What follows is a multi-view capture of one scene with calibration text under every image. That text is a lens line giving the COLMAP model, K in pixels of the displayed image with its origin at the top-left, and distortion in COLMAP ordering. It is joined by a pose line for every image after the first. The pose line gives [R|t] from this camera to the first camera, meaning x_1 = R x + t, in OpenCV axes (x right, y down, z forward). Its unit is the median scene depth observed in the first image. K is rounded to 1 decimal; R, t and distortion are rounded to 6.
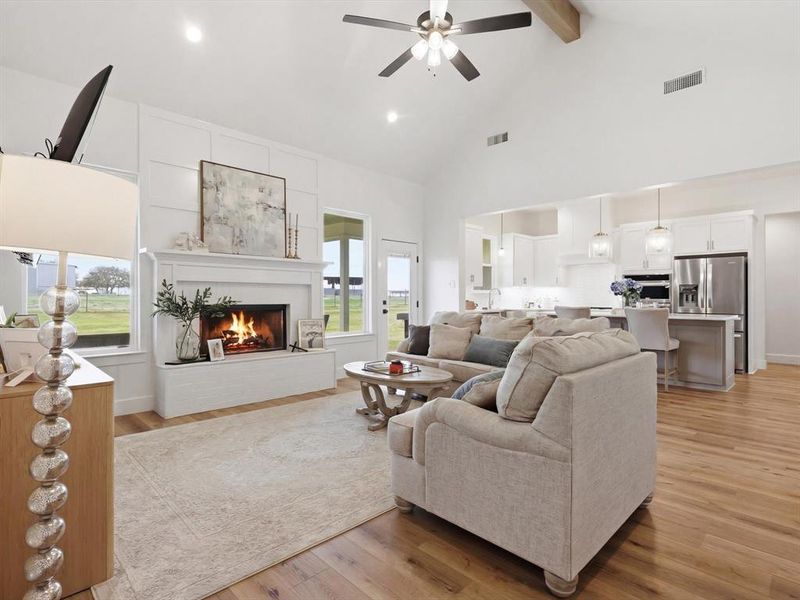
lens RADIAL K [[425.1, 0, 400.2], [0, 425.1, 295.7], [0, 0, 1]] dist [0.000742, 0.000246]
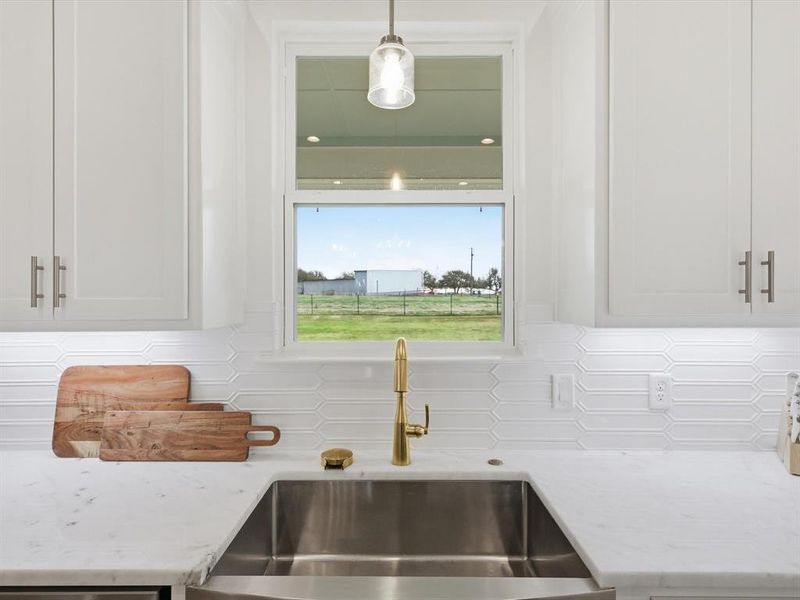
lens RADIAL K [[425.1, 0, 399.8], [0, 425.1, 294.6], [0, 0, 1]] dist [0.000742, 0.000246]
pose [[0.707530, -0.002217, -0.706680, 0.514625], [0.003386, 0.999994, 0.000253, -0.051048], [0.706675, -0.002572, 0.707534, 1.400719]]
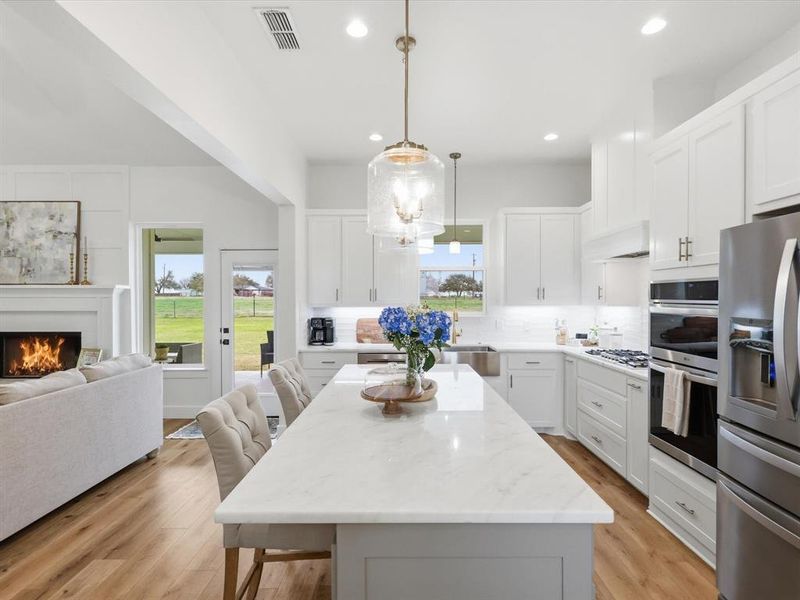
lens RADIAL K [[425.1, 0, 394.5], [0, 425.1, 301.2], [0, 0, 1]] dist [0.000742, 0.000246]
pose [[0.695531, 0.001531, -0.718494, 0.914113], [0.006210, 0.999948, 0.008142, -0.051969], [0.718469, -0.010125, 0.695485, 0.839285]]
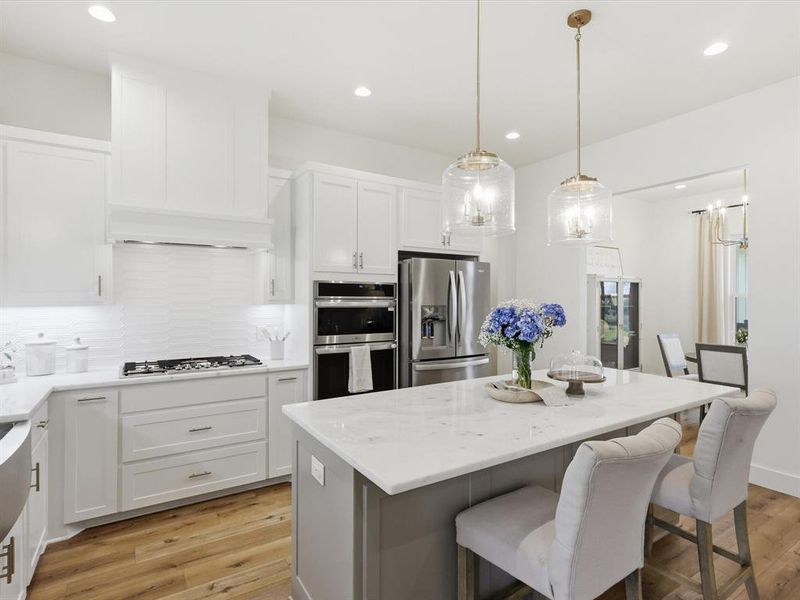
lens RADIAL K [[425.1, 0, 400.6], [0, 425.1, 296.0], [0, 0, 1]] dist [0.000742, 0.000246]
pose [[0.212497, 0.000539, 0.977162, 0.177793], [-0.005406, 0.999985, 0.000624, -0.049194], [-0.977147, -0.005415, 0.212497, 1.185117]]
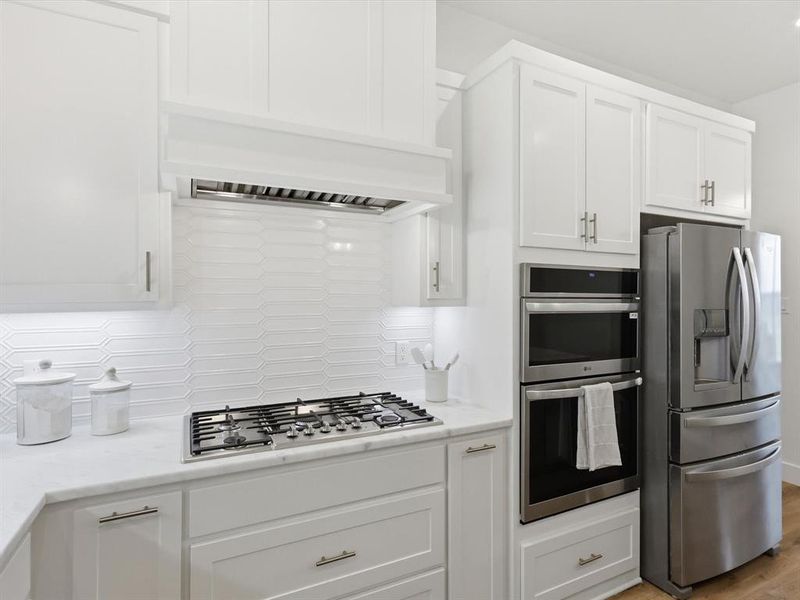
lens RADIAL K [[425.1, 0, 397.2], [0, 425.1, 293.8], [0, 0, 1]] dist [0.000742, 0.000246]
pose [[0.320954, -0.001281, 0.947094, 0.408610], [-0.006558, 0.999972, 0.003575, -0.047285], [-0.947072, -0.007358, 0.320937, 1.425214]]
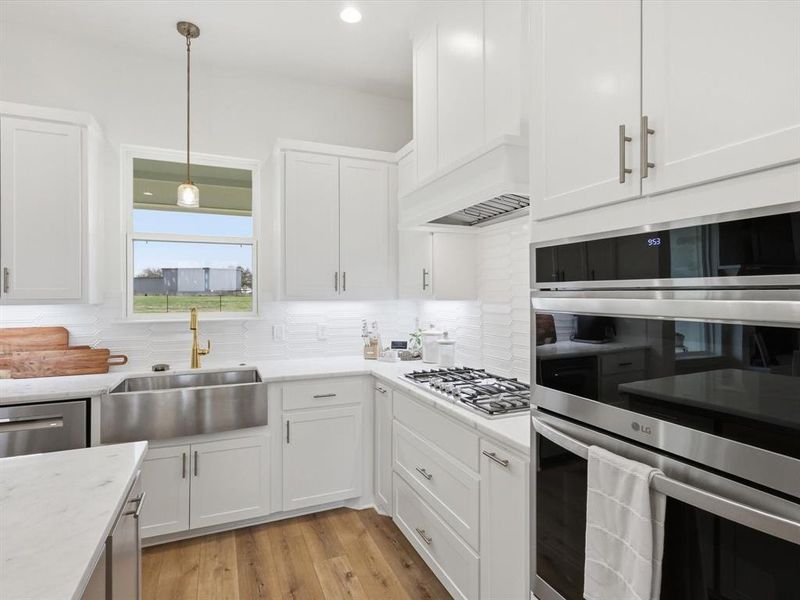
lens RADIAL K [[425.1, 0, 402.1], [0, 425.1, 294.8], [0, 0, 1]] dist [0.000742, 0.000246]
pose [[0.929636, -0.004712, -0.368448, 0.773966], [0.005850, 0.999981, 0.001971, -0.042028], [0.368432, -0.003988, 0.929646, 1.180079]]
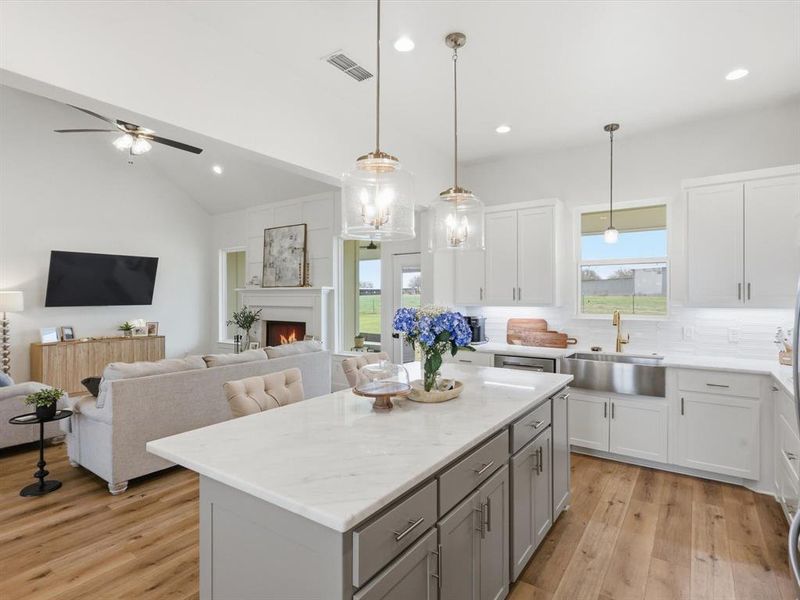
lens RADIAL K [[425.1, 0, 397.2], [0, 425.1, 295.8], [0, 0, 1]] dist [0.000742, 0.000246]
pose [[0.170830, -0.003072, -0.985296, 1.031841], [0.005570, 0.999982, -0.002152, -0.053859], [0.985285, -0.005120, 0.170844, 1.049395]]
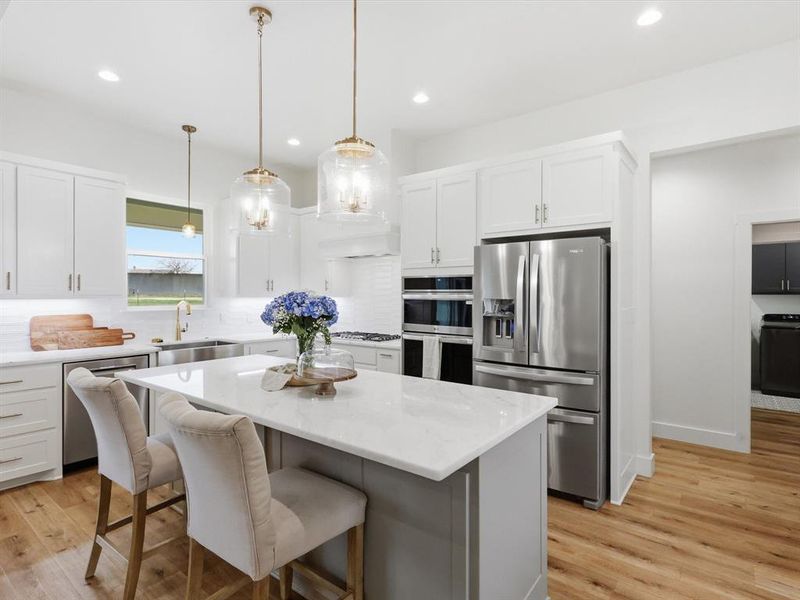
lens RADIAL K [[425.1, 0, 404.1], [0, 425.1, 295.5], [0, 0, 1]] dist [0.000742, 0.000246]
pose [[0.991325, -0.000357, 0.131435, 0.659600], [-0.000180, 0.999992, 0.004076, -0.040842], [-0.131436, -0.004065, 0.991316, 0.711372]]
